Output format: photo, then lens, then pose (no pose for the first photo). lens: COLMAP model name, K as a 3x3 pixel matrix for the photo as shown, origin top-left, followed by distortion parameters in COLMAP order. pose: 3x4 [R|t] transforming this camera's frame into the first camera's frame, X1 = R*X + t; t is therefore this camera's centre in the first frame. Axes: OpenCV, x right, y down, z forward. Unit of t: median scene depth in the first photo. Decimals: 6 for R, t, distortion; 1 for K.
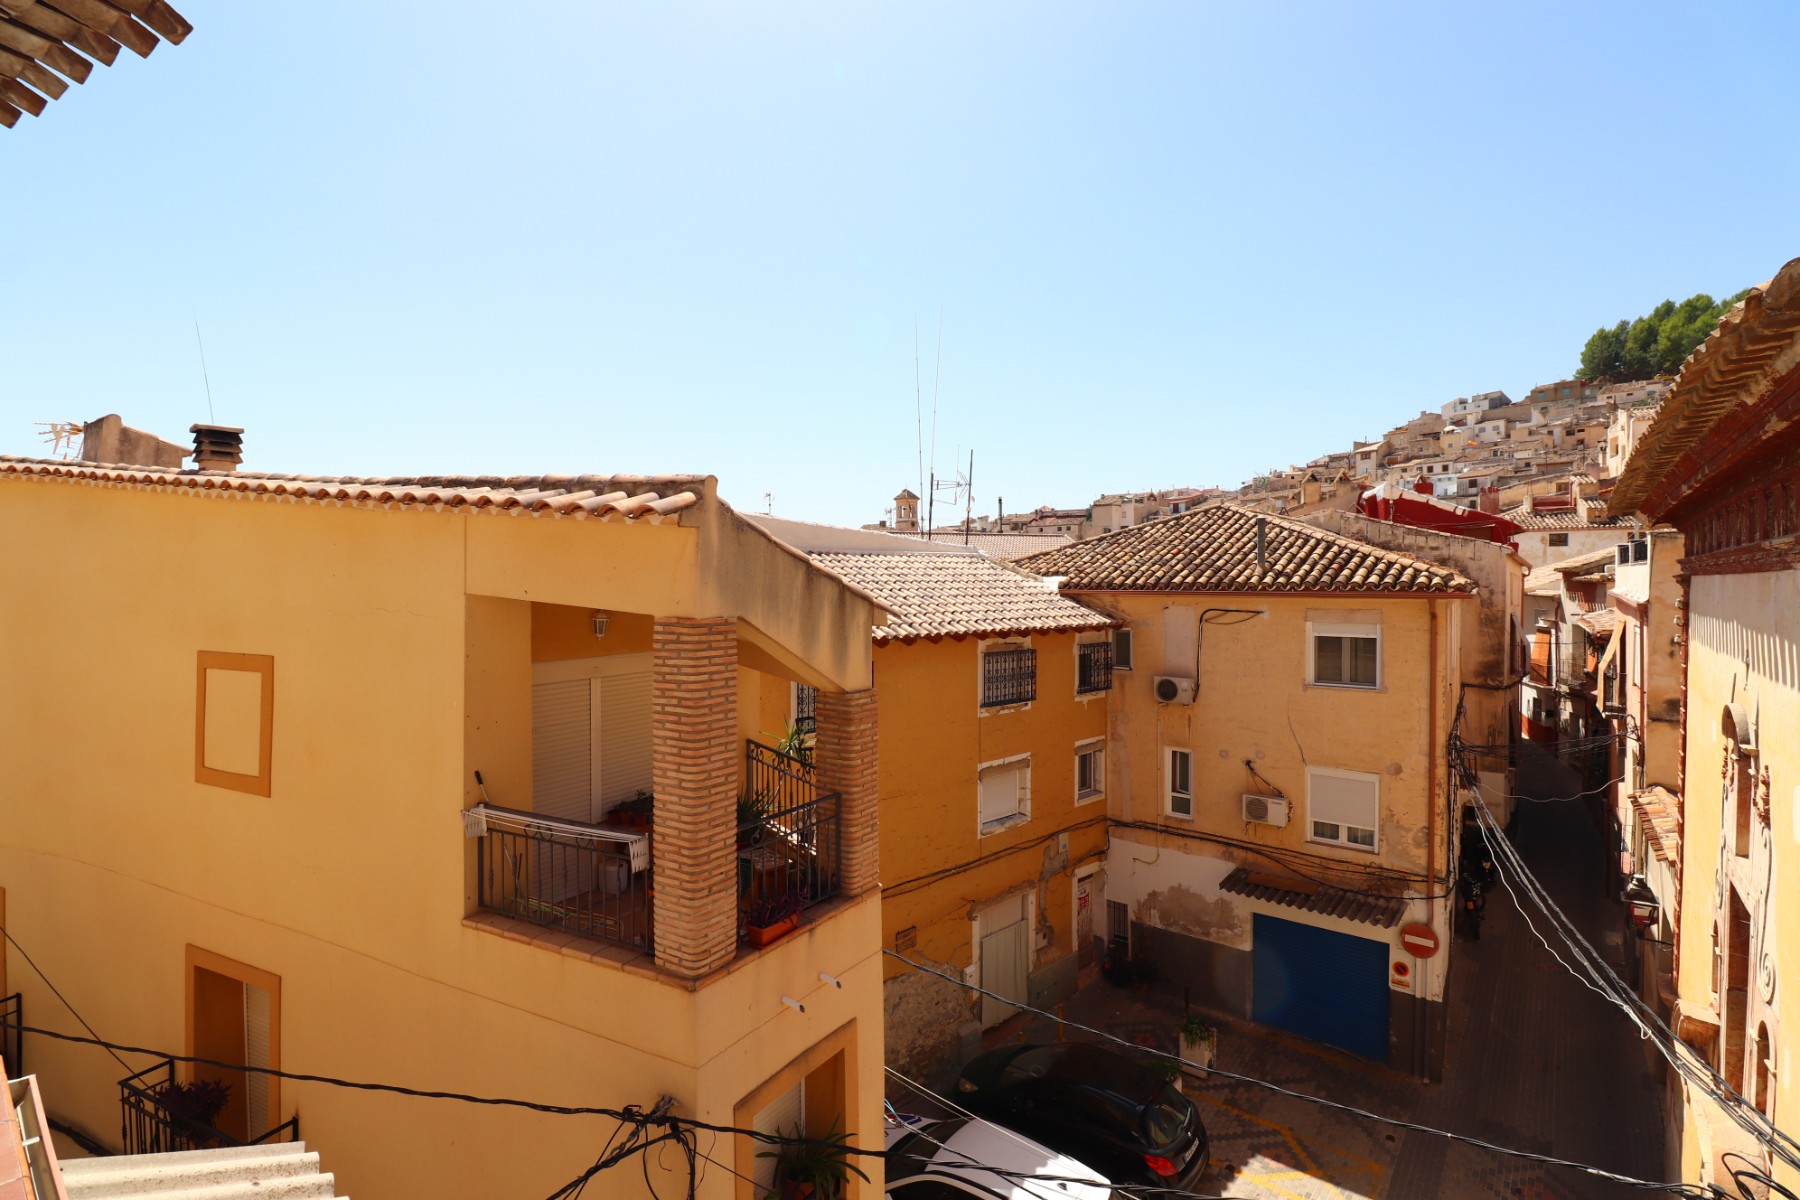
lens RADIAL K [[837.7, 0, 896.5], [0, 837.7, 592.2], [0, 0, 1]] dist [-0.012227, -0.006585]
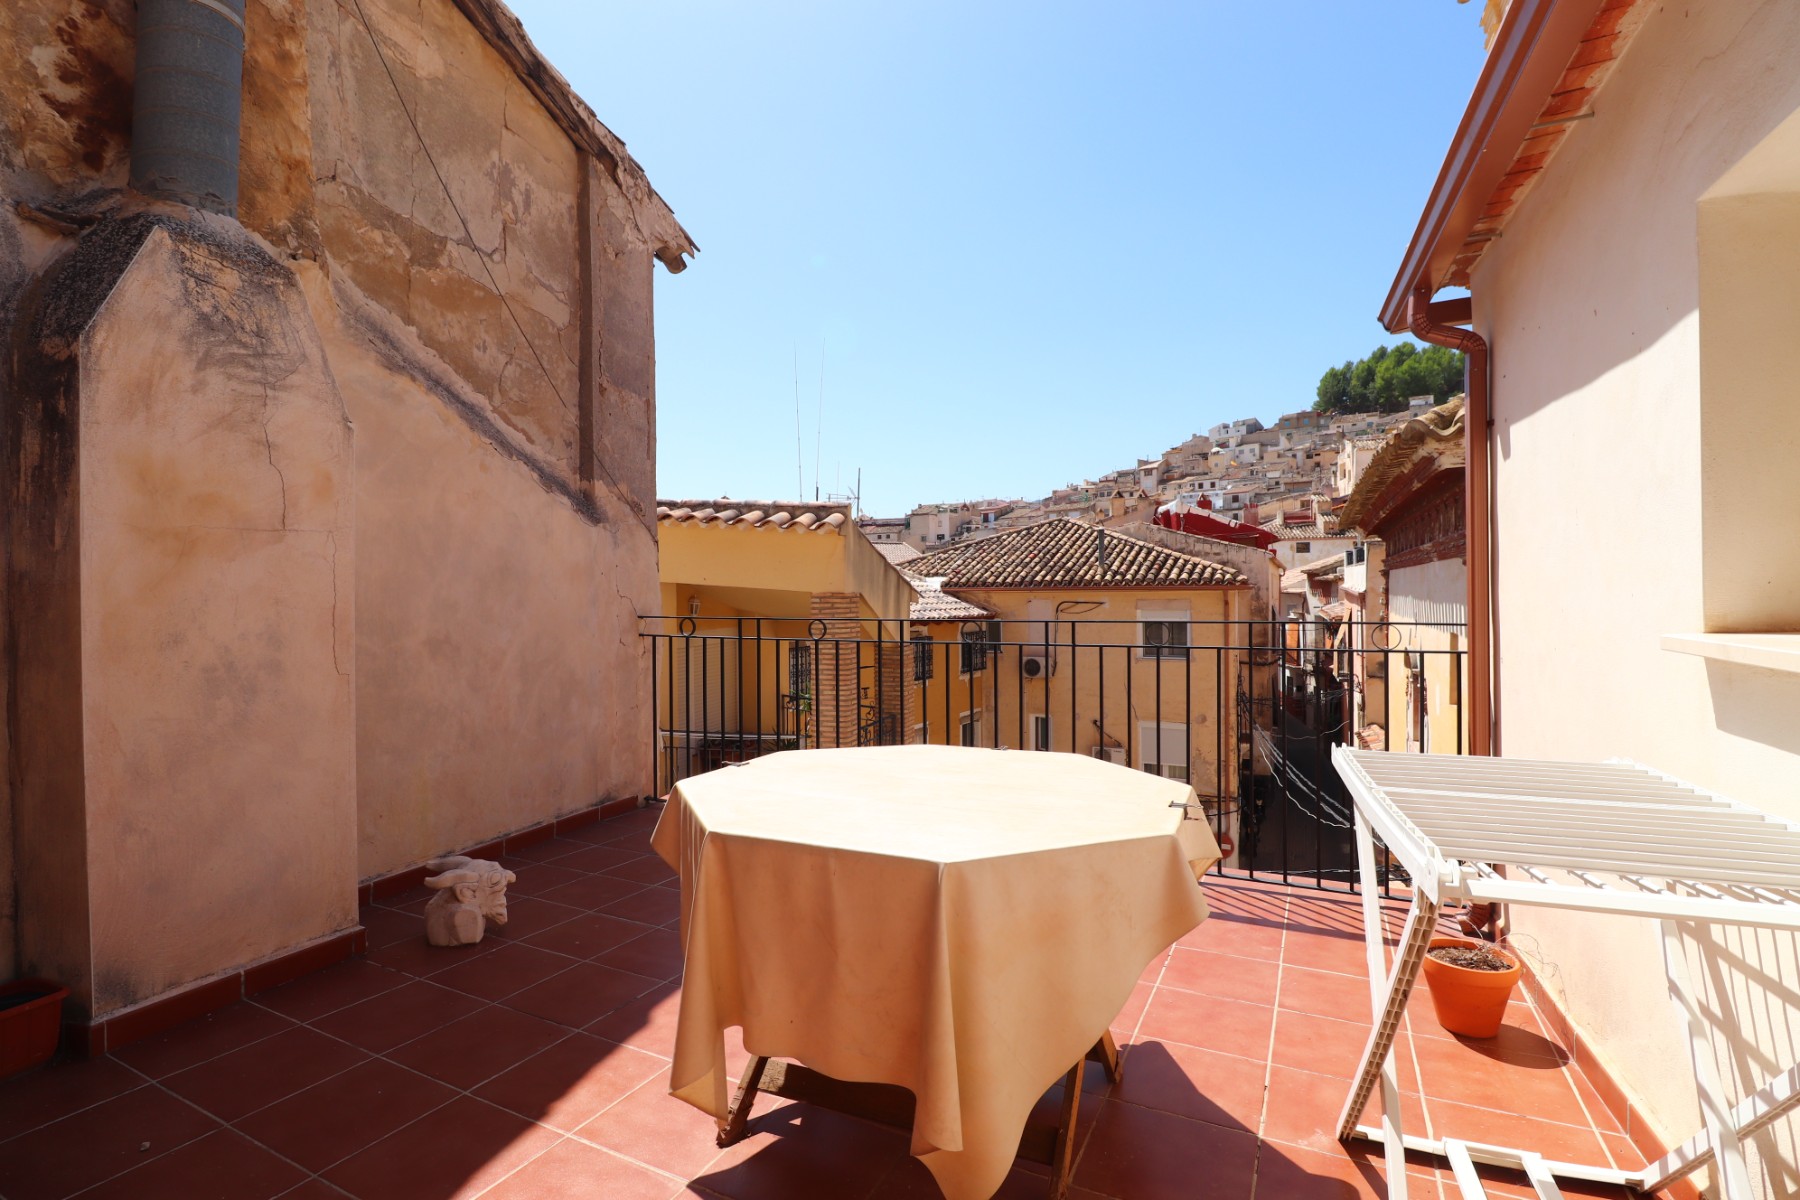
lens RADIAL K [[837.7, 0, 892.5], [0, 837.7, 598.3], [0, 0, 1]] dist [-0.012227, -0.006585]
pose [[0.976132, -0.011684, 0.216862, -0.125698], [0.012125, 0.999926, -0.000704, 0.011085], [-0.216837, 0.003317, 0.976202, -0.145488]]
